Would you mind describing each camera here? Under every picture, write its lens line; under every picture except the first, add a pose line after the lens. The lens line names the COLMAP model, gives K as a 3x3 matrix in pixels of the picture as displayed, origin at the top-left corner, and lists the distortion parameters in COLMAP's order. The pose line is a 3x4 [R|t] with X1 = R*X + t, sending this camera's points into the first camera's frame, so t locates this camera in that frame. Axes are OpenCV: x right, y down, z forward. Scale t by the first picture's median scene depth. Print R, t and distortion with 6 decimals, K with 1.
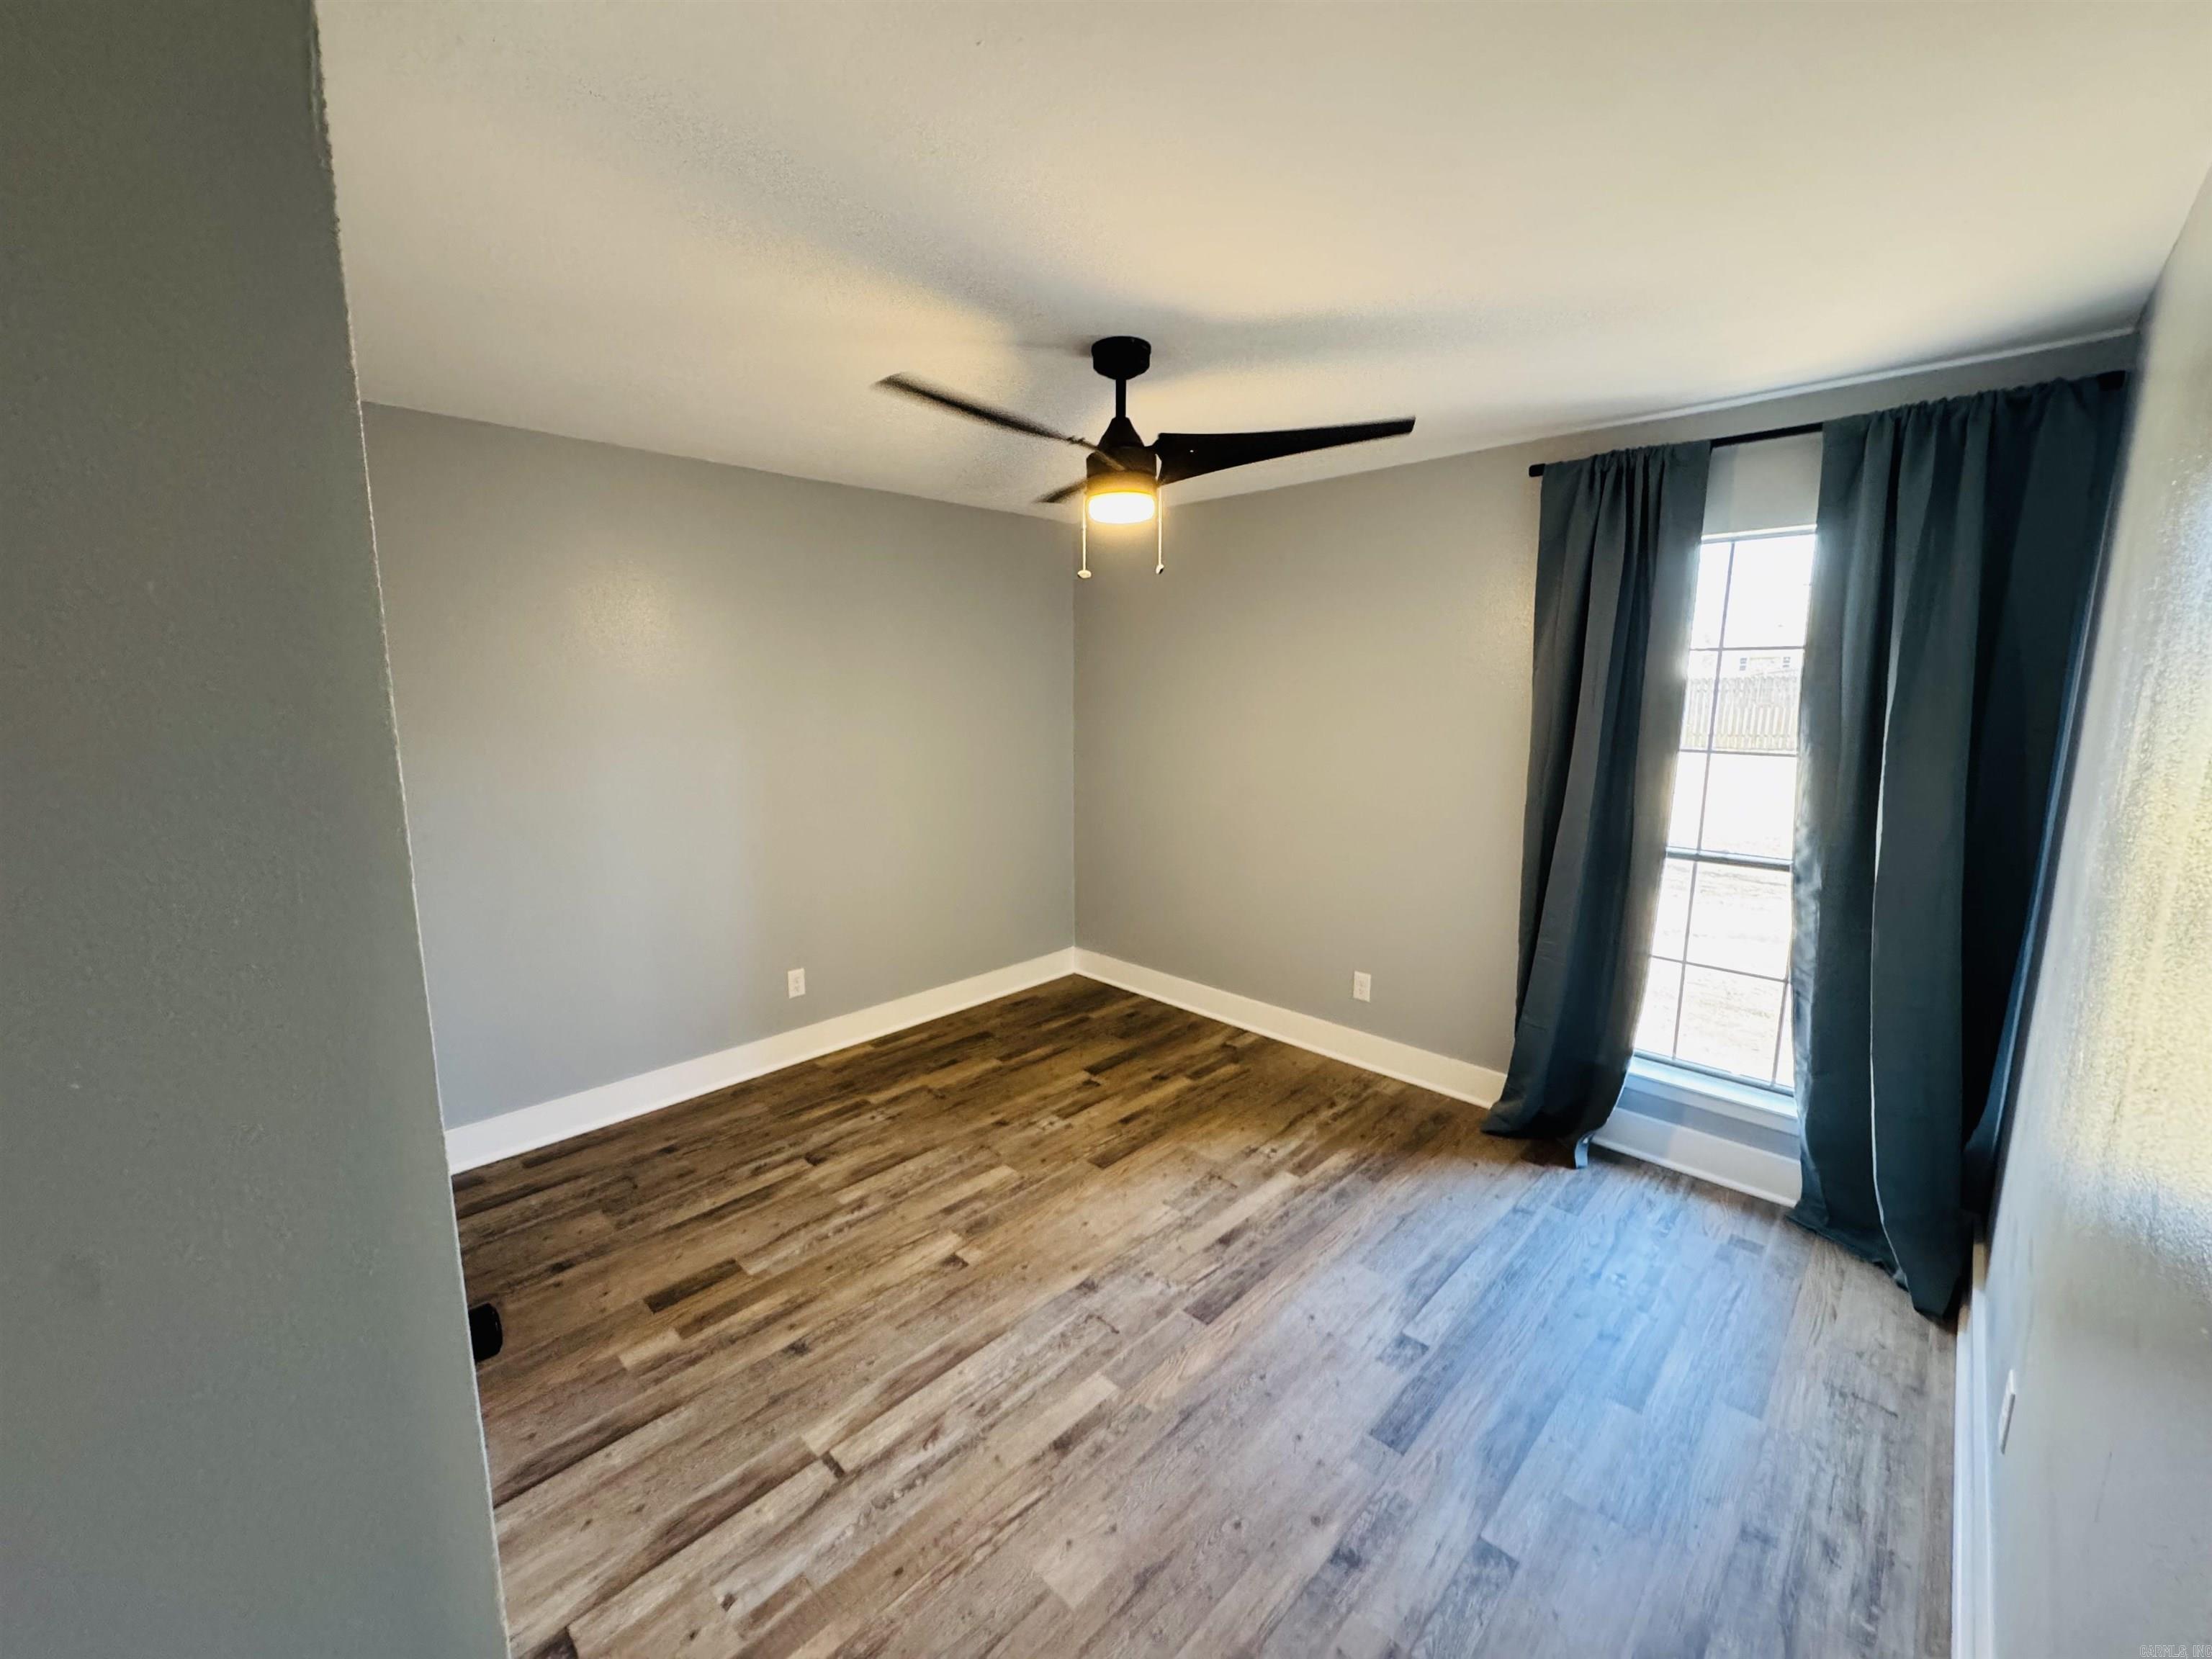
lens RADIAL K [[880.6, 0, 1105.4], [0, 880.6, 824.1], [0, 0, 1]] dist [-0.001841, 0.000705]
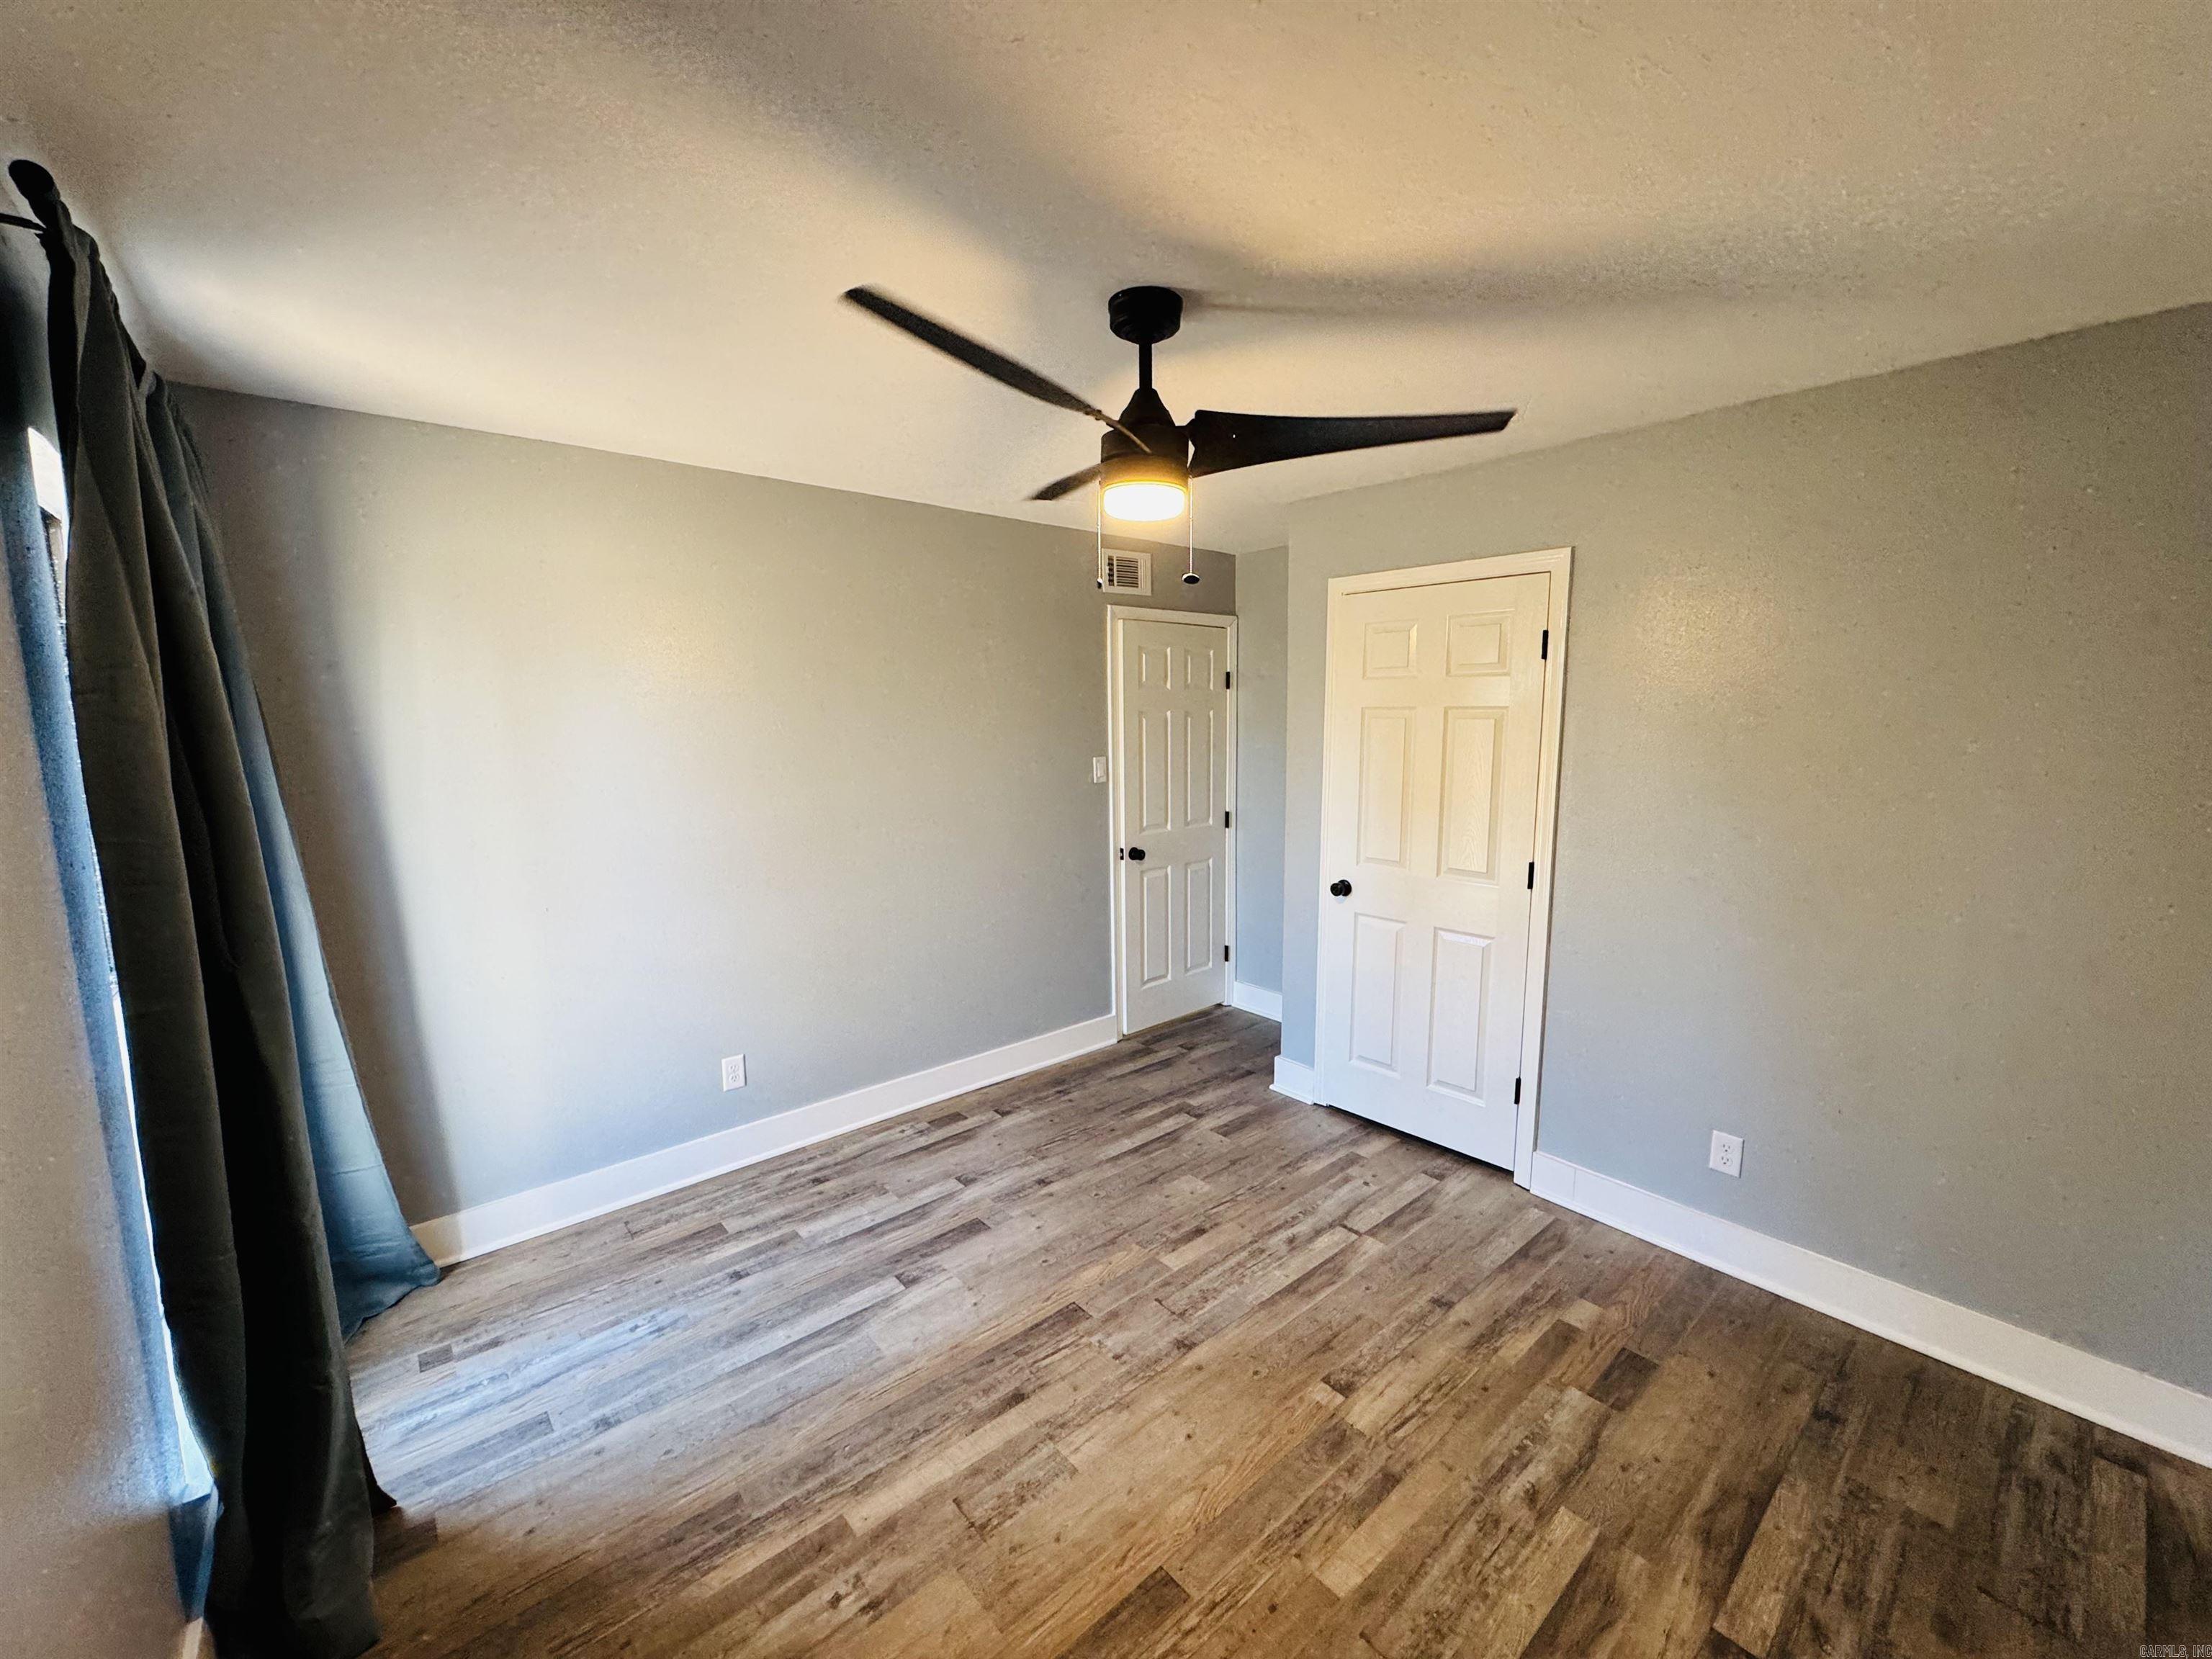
lens RADIAL K [[880.6, 0, 1108.9], [0, 880.6, 841.3], [0, 0, 1]] dist [-0.001841, 0.000705]
pose [[-0.995718, -0.004341, 0.092338, -0.024328], [0.022864, 0.956297, 0.291503, -0.281863], [-0.089568, 0.292366, -0.952103, 1.779285]]
